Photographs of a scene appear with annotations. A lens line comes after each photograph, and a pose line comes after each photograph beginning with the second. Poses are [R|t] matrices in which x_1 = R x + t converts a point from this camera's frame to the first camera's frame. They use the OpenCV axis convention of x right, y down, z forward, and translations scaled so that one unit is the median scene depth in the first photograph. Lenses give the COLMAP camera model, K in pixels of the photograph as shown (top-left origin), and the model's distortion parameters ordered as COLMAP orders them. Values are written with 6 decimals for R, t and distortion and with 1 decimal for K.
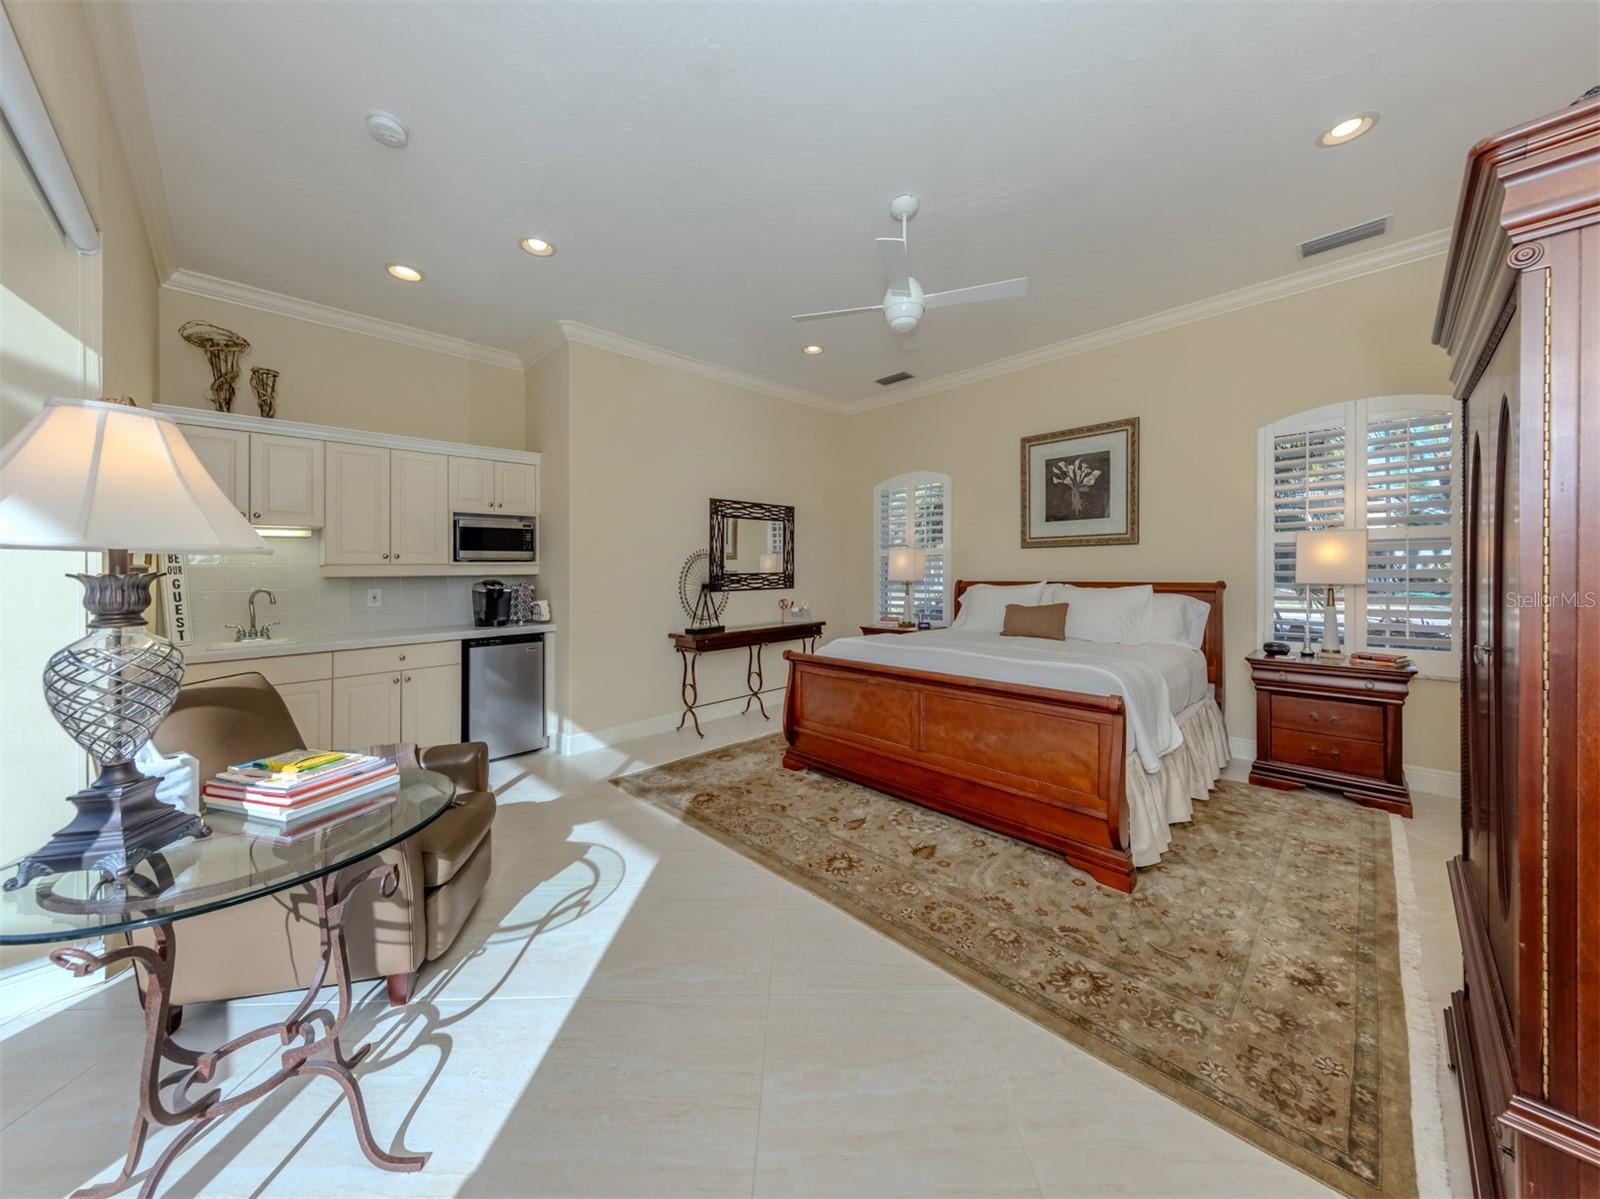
lens RADIAL K [[564.5, 0, 793.3], [0, 564.5, 580.5], [0, 0, 1]] dist [0.000356, 0.000053]
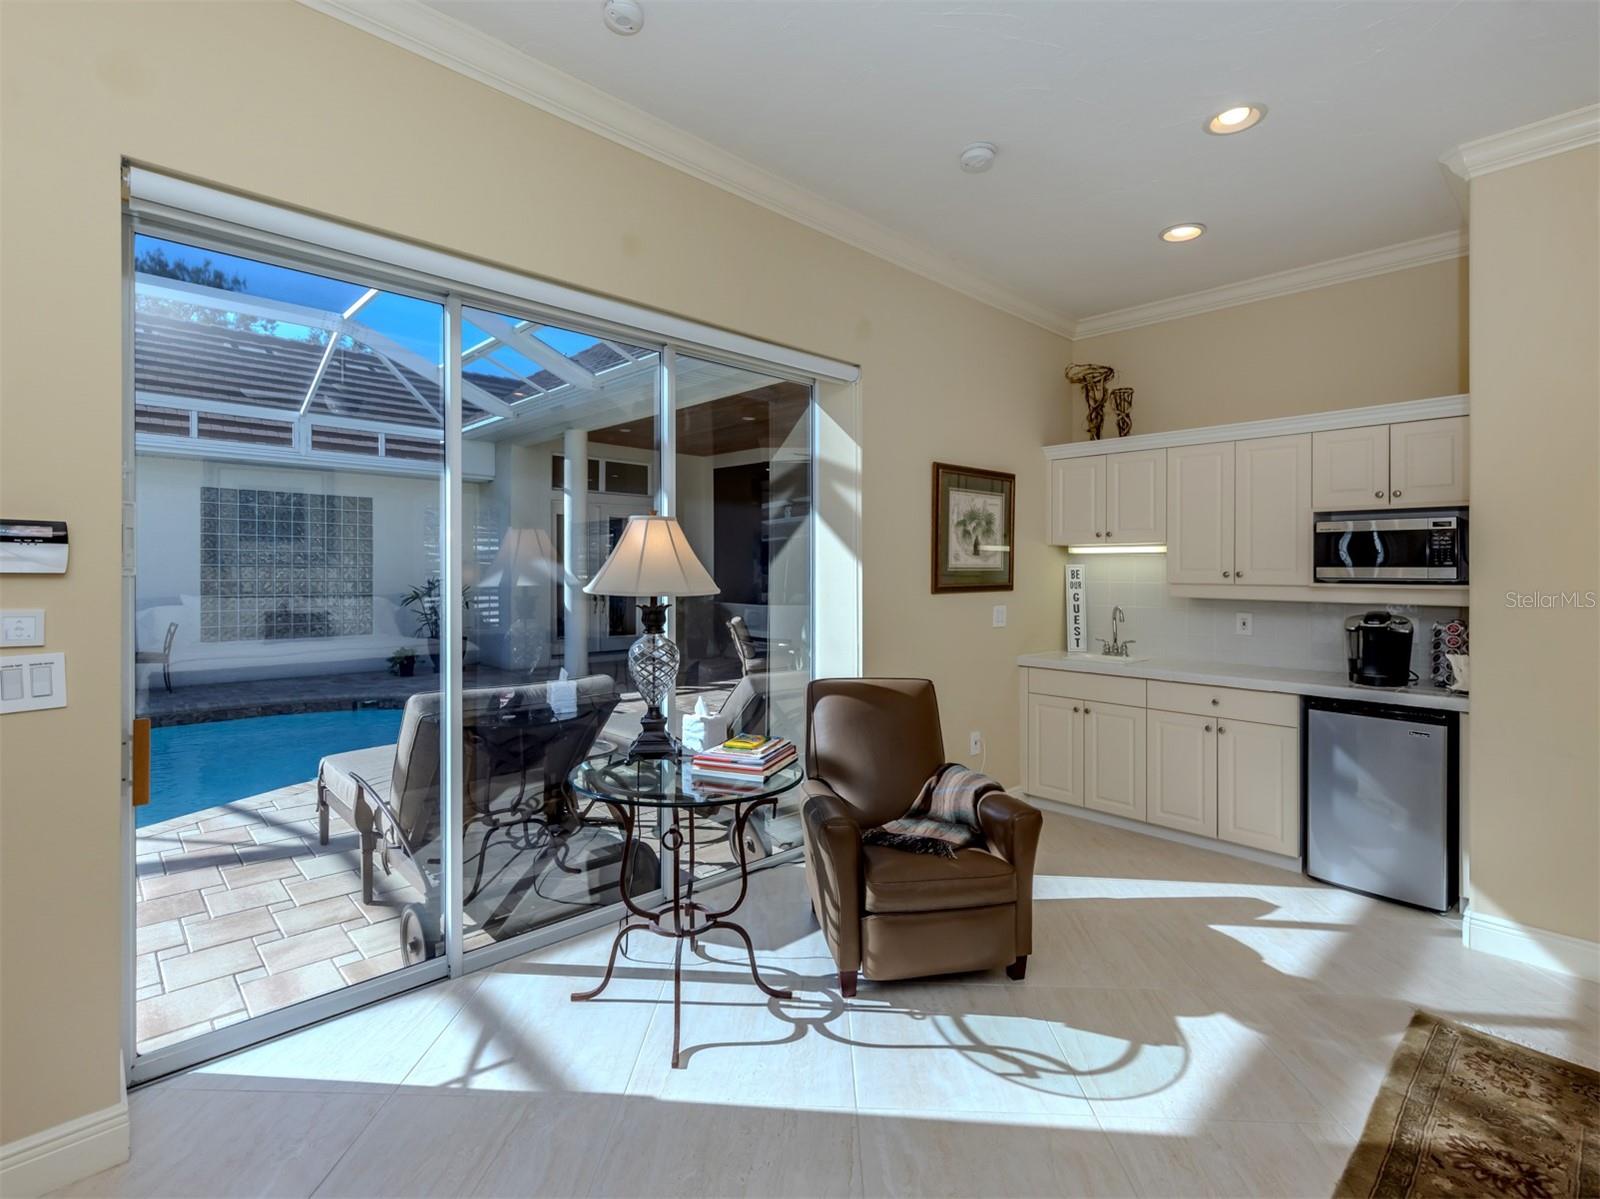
lens RADIAL K [[710.3, 0, 803.0], [0, 710.3, 576.2], [0, 0, 1]] dist [0.000093, -0.000187]
pose [[0.006941, 0.020555, -0.999765, 0.332207], [-0.029652, 0.999353, 0.020341, -0.048360], [0.999536, 0.029504, 0.007546, 0.429447]]
